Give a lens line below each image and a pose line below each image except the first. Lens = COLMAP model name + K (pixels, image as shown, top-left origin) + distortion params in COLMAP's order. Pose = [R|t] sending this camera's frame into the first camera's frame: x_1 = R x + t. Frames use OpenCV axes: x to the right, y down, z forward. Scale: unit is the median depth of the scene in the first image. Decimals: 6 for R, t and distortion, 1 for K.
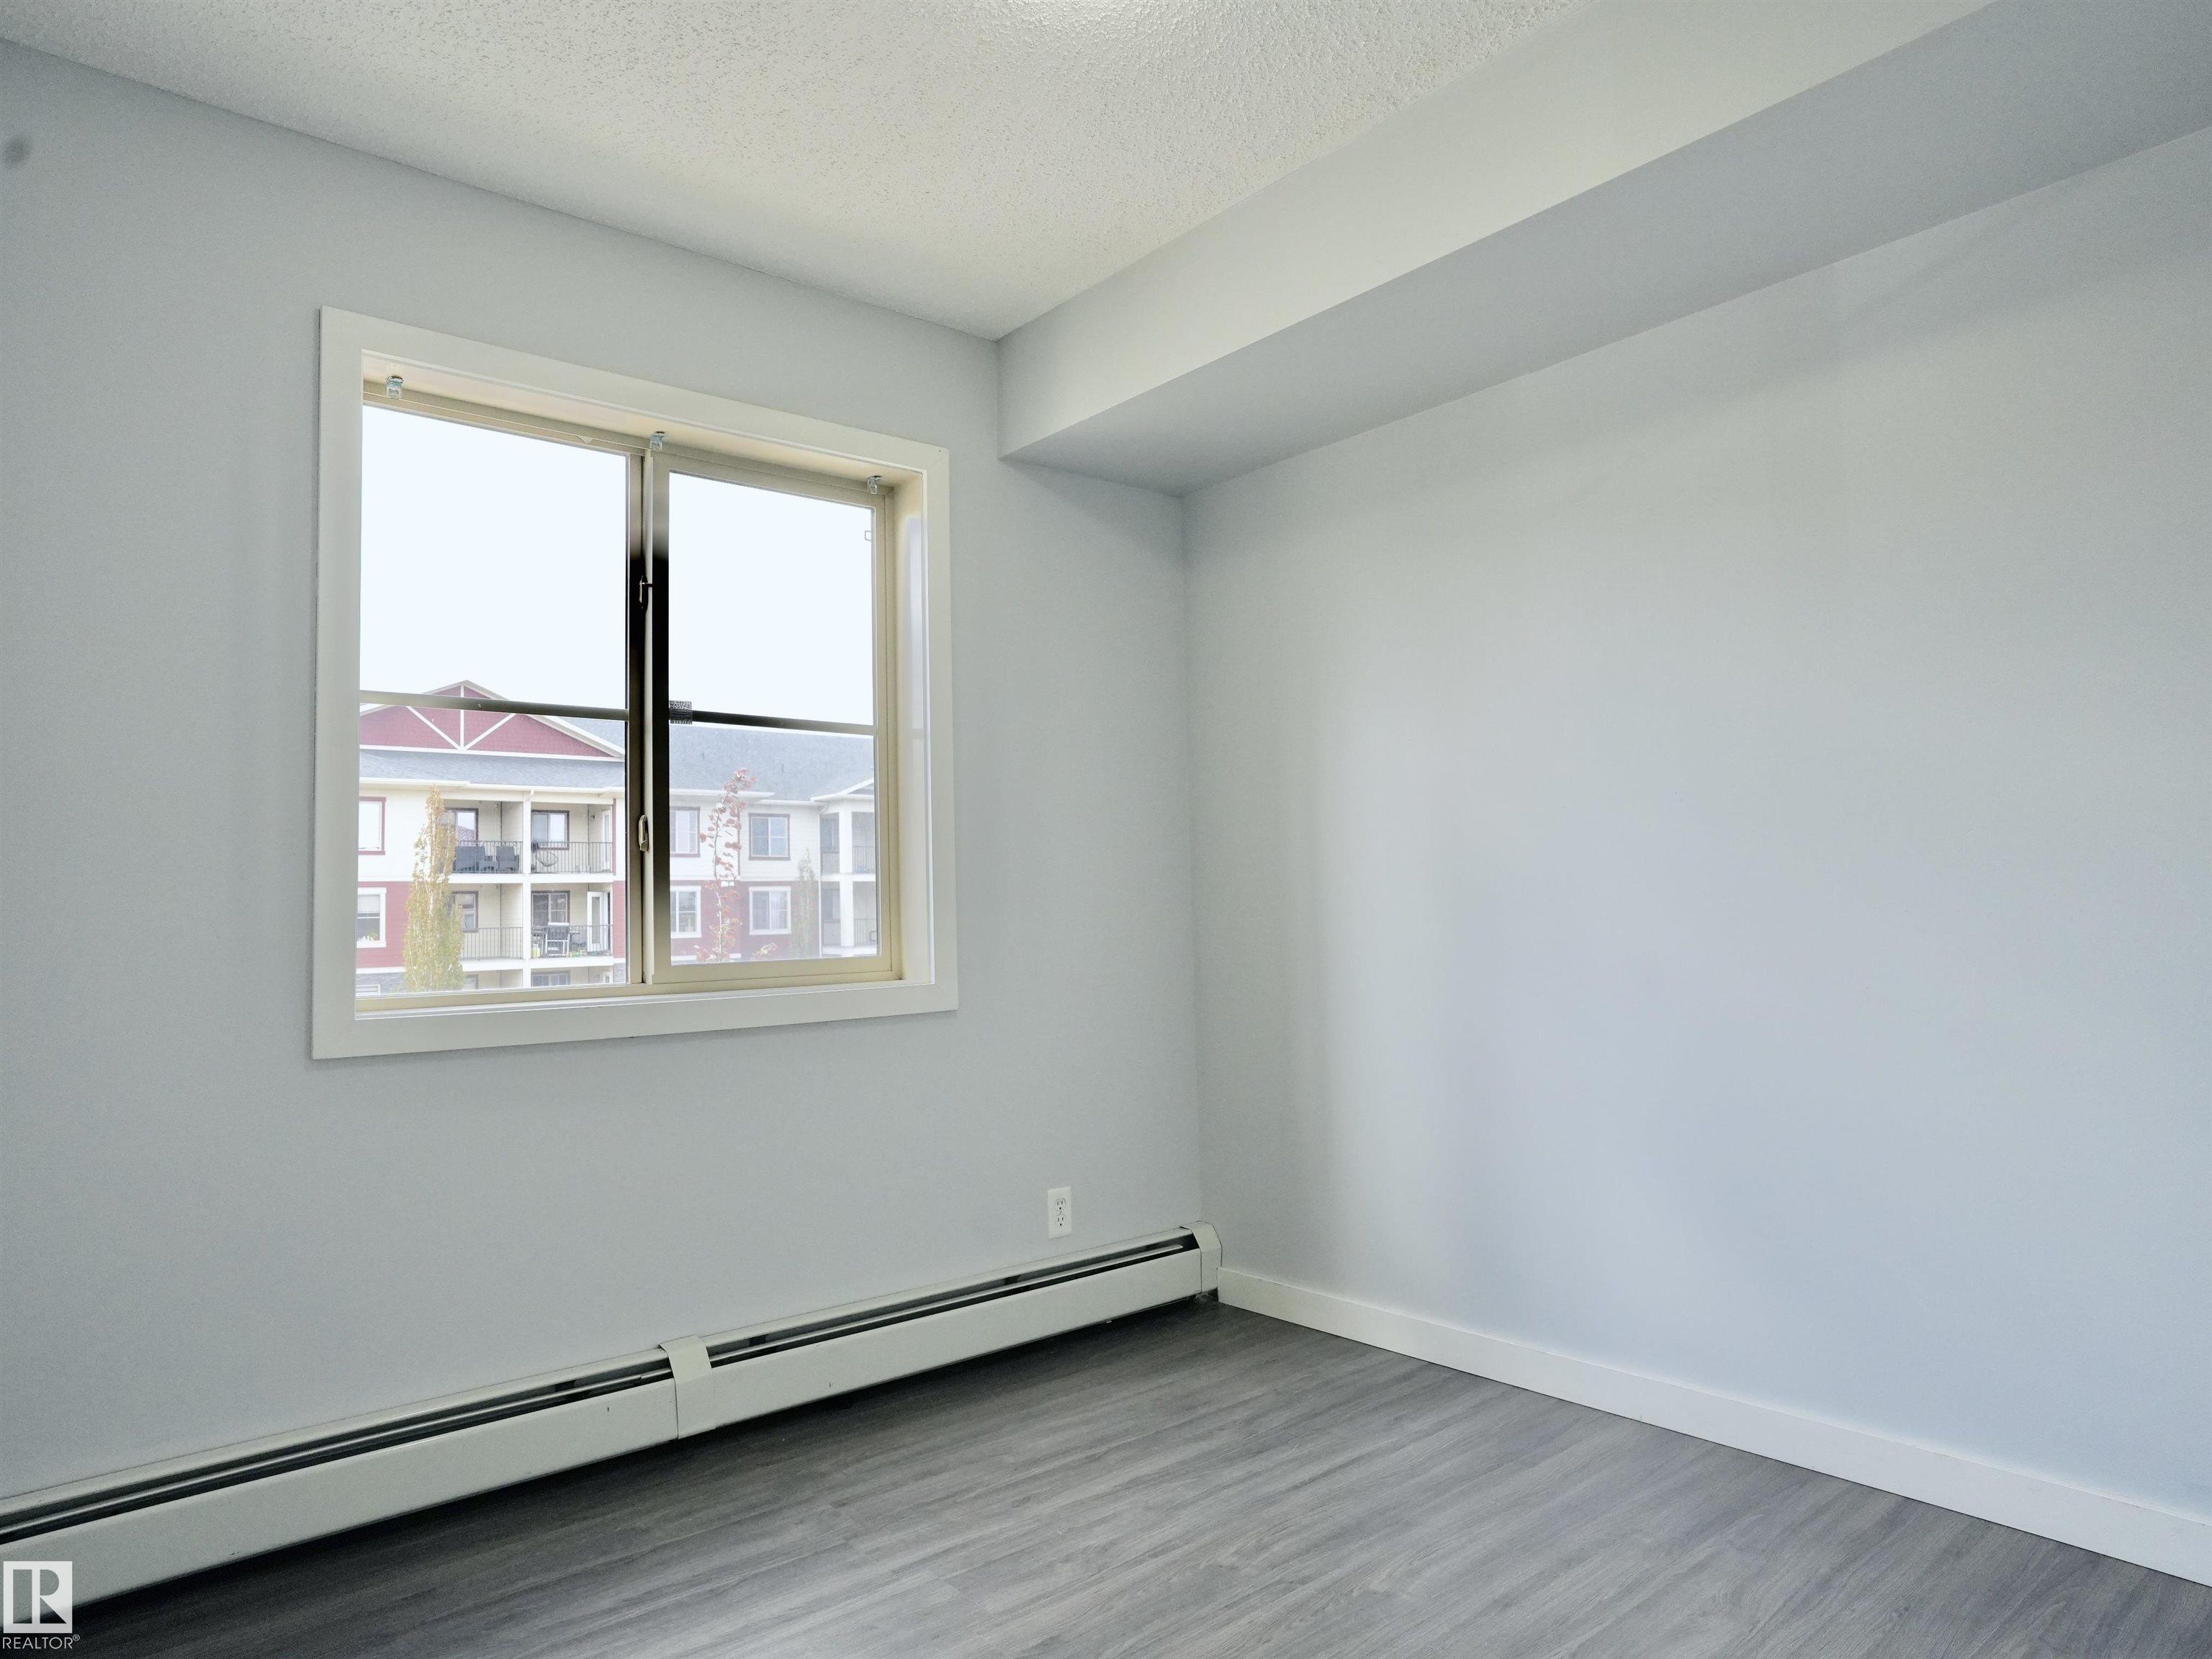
lens RADIAL K [[1354.1, 0, 1106.0], [0, 1354.1, 829.5], [0, 0, 1]] dist [-0.055188, 0.041721]
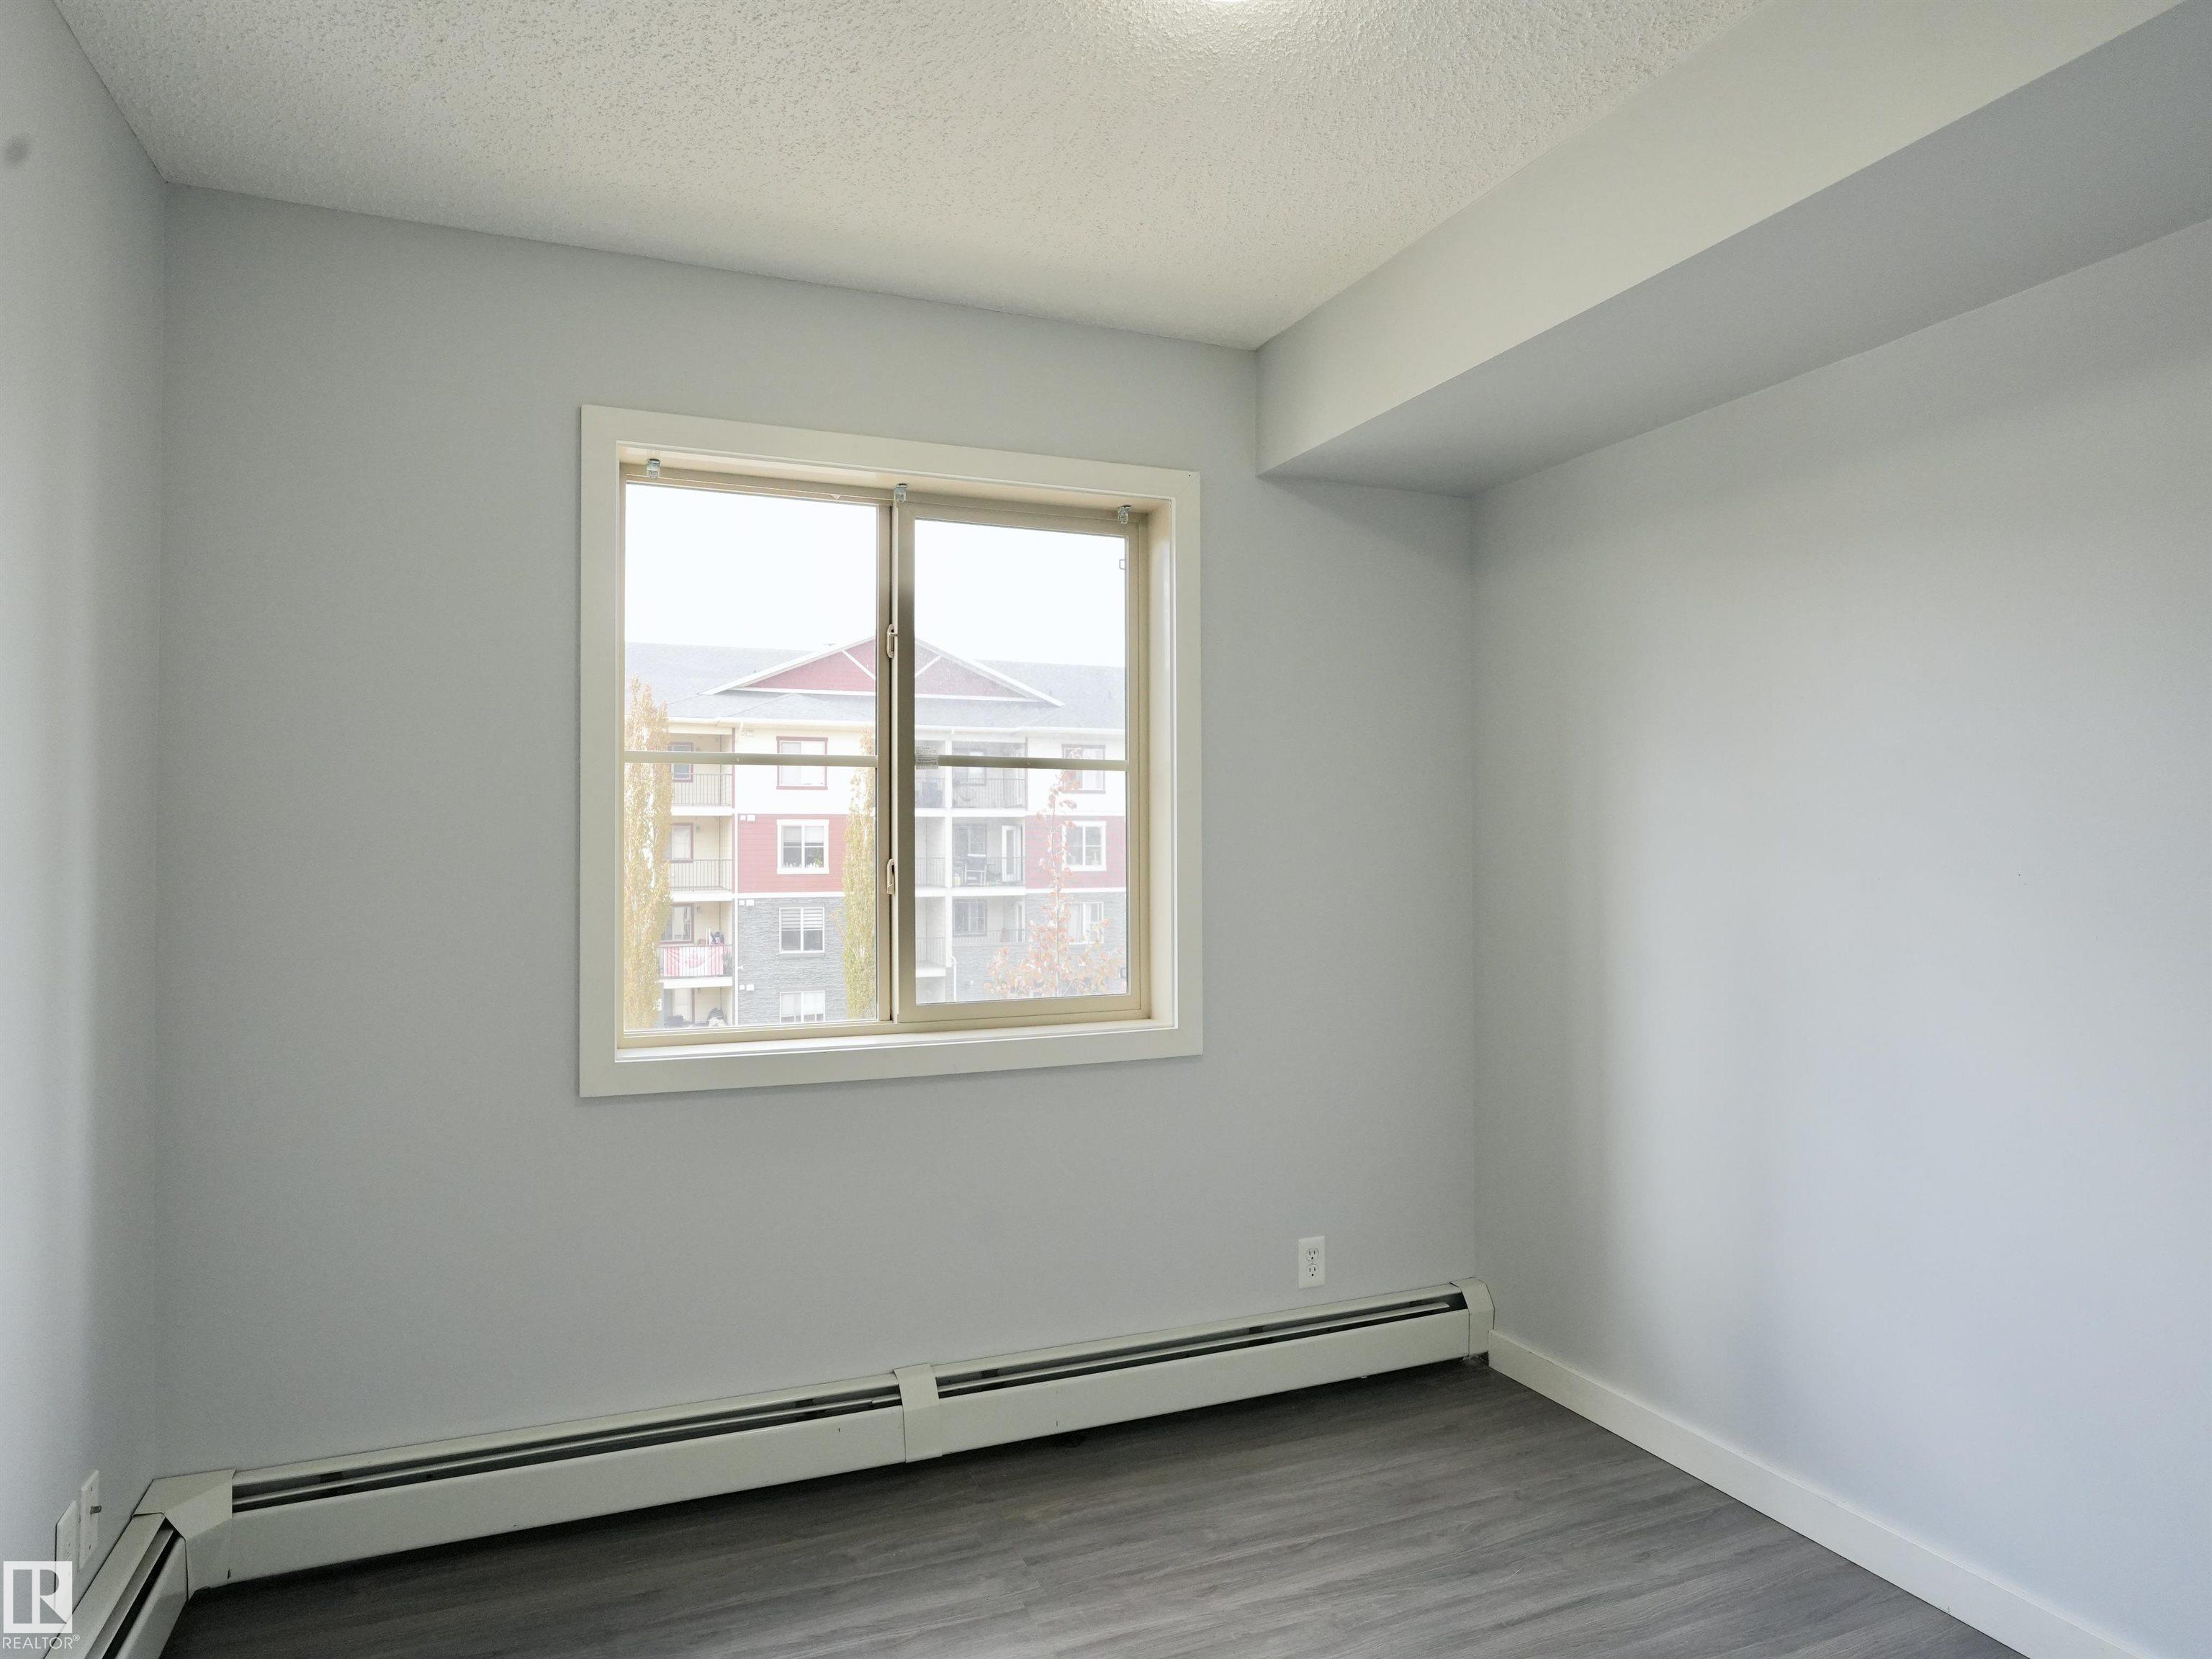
lens RADIAL K [[1354.1, 0, 1106.0], [0, 1354.1, 829.5], [0, 0, 1]] dist [-0.055188, 0.041721]
pose [[0.955545, 0.017449, -0.294329, 0.126222], [-0.002539, 0.998697, 0.050964, -0.091653], [0.294835, -0.047951, 0.954344, 0.061382]]
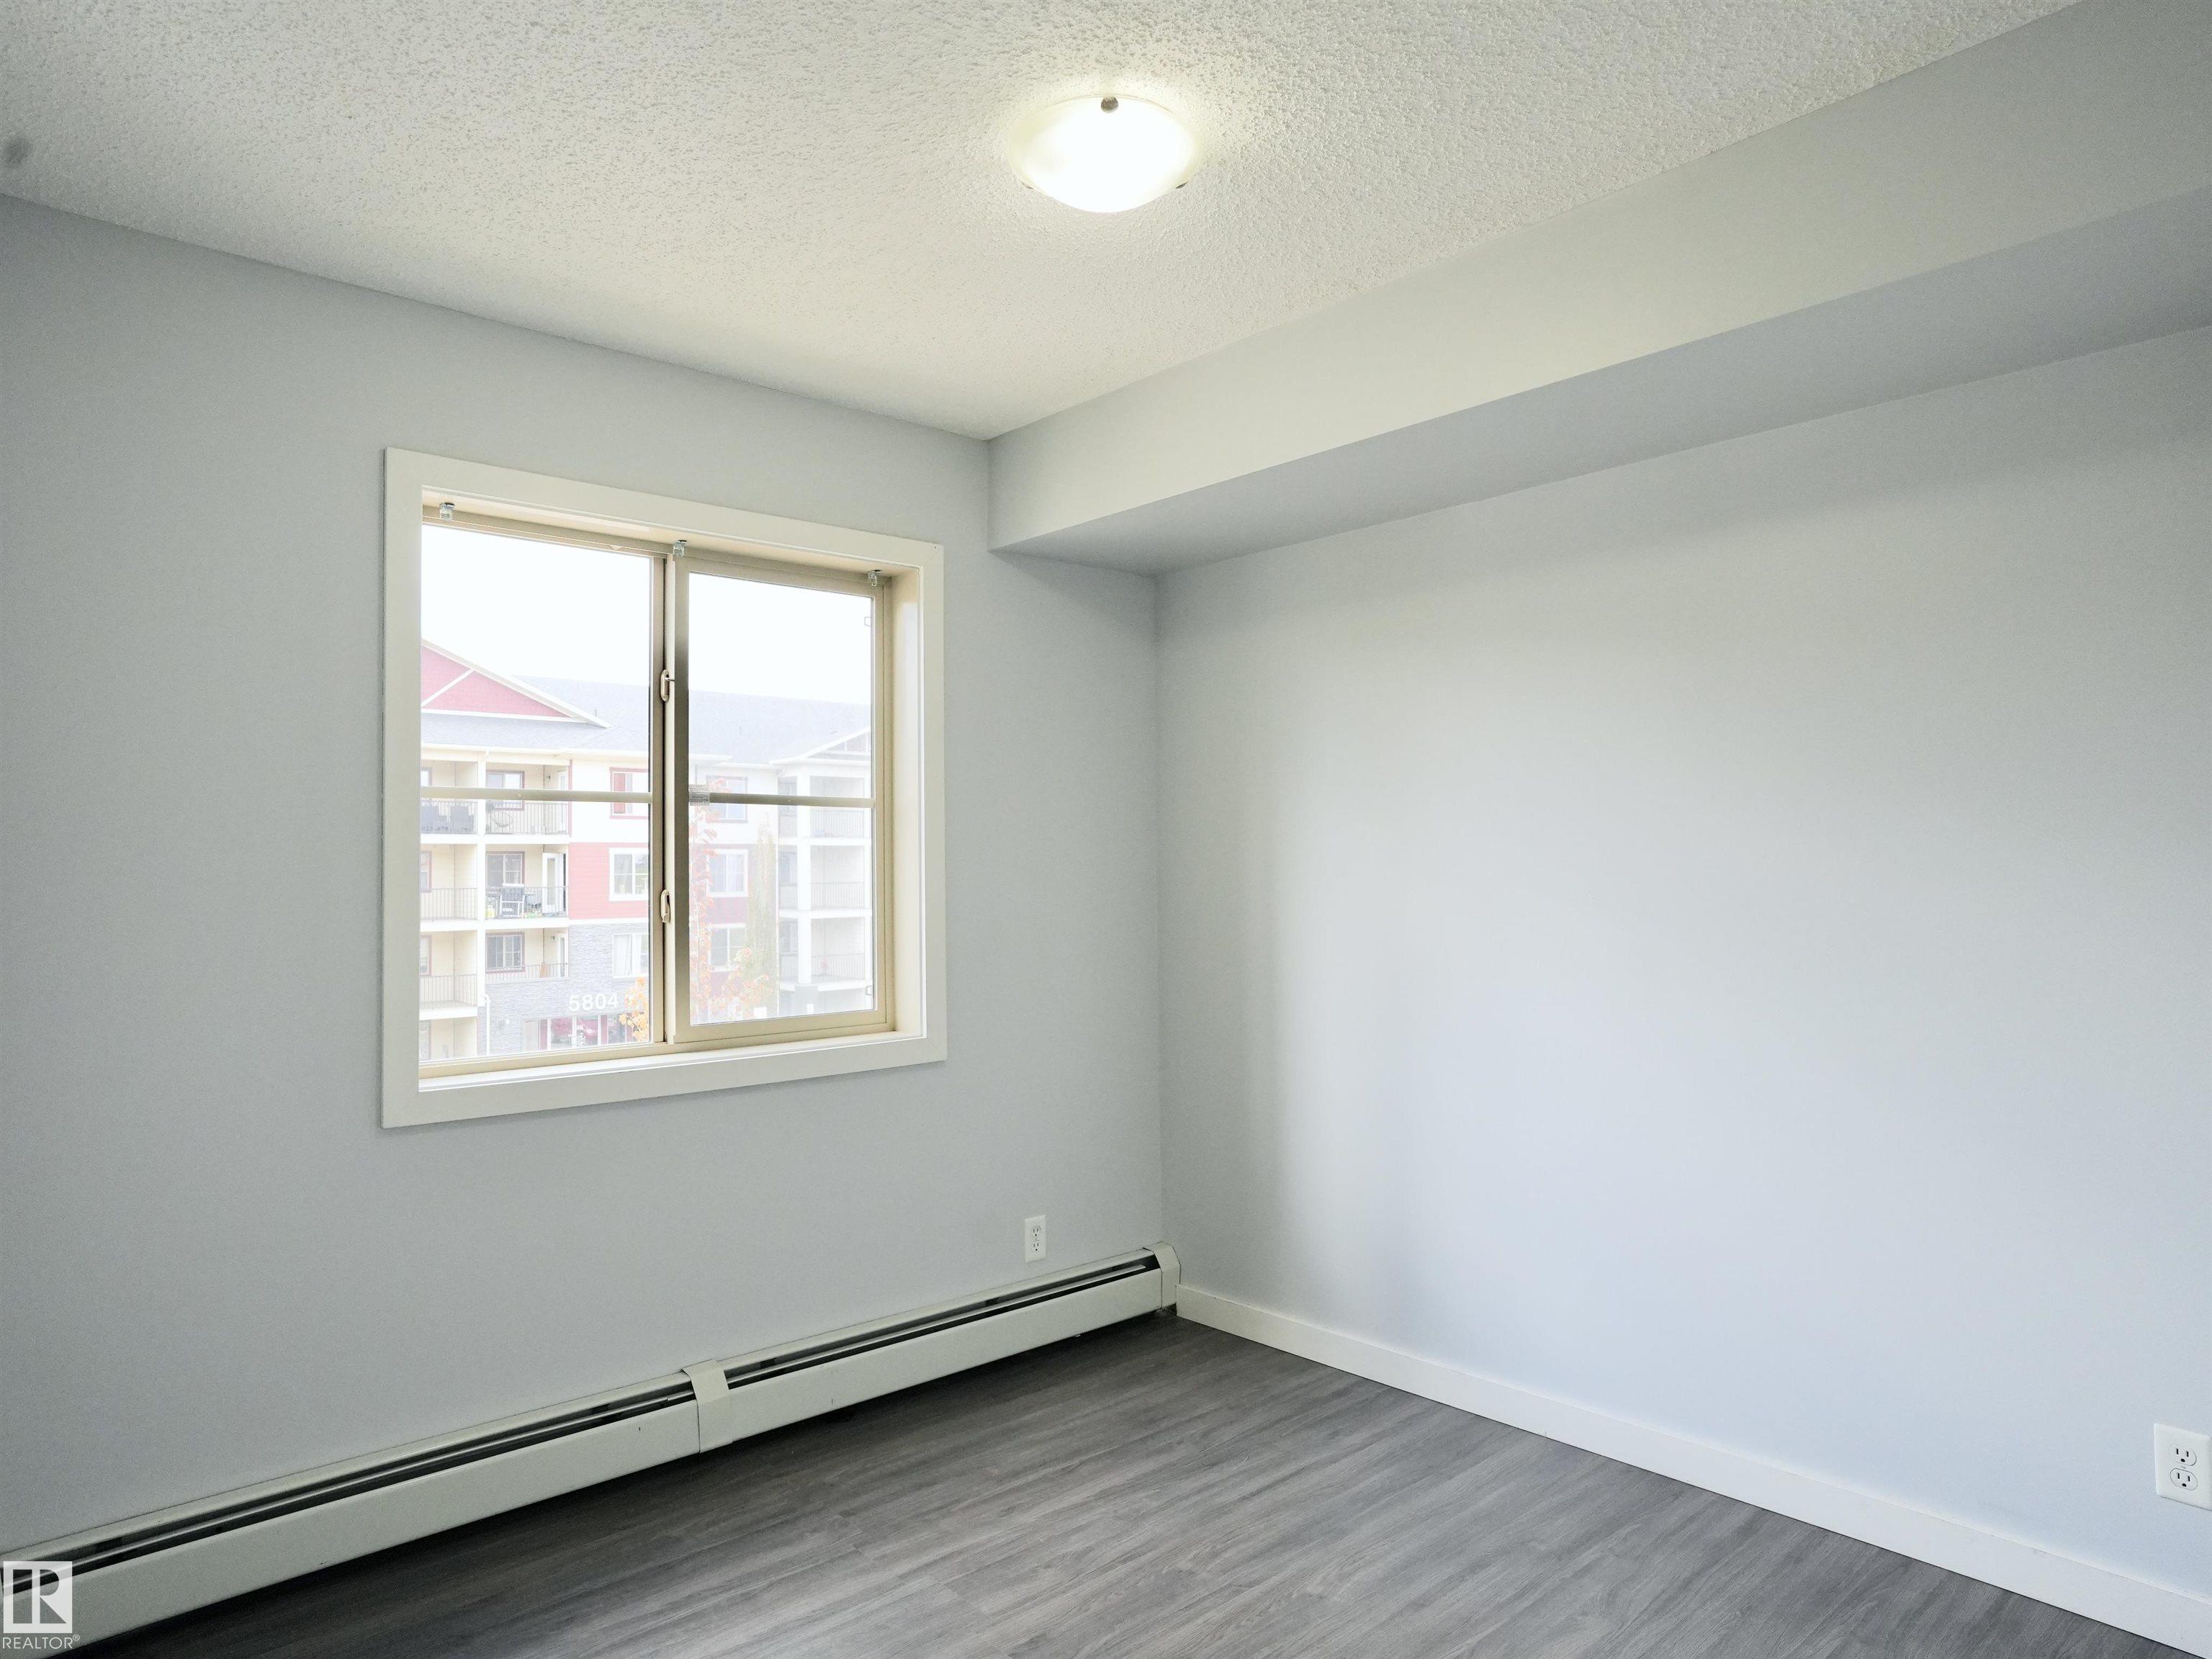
lens RADIAL K [[1354.1, 0, 1106.0], [0, 1354.1, 829.5], [0, 0, 1]] dist [-0.055188, 0.041721]
pose [[0.999370, 0.014582, 0.032342, -0.020755], [-0.015505, 0.999474, 0.028475, -0.102329], [-0.031910, -0.028958, 0.999071, -0.116859]]
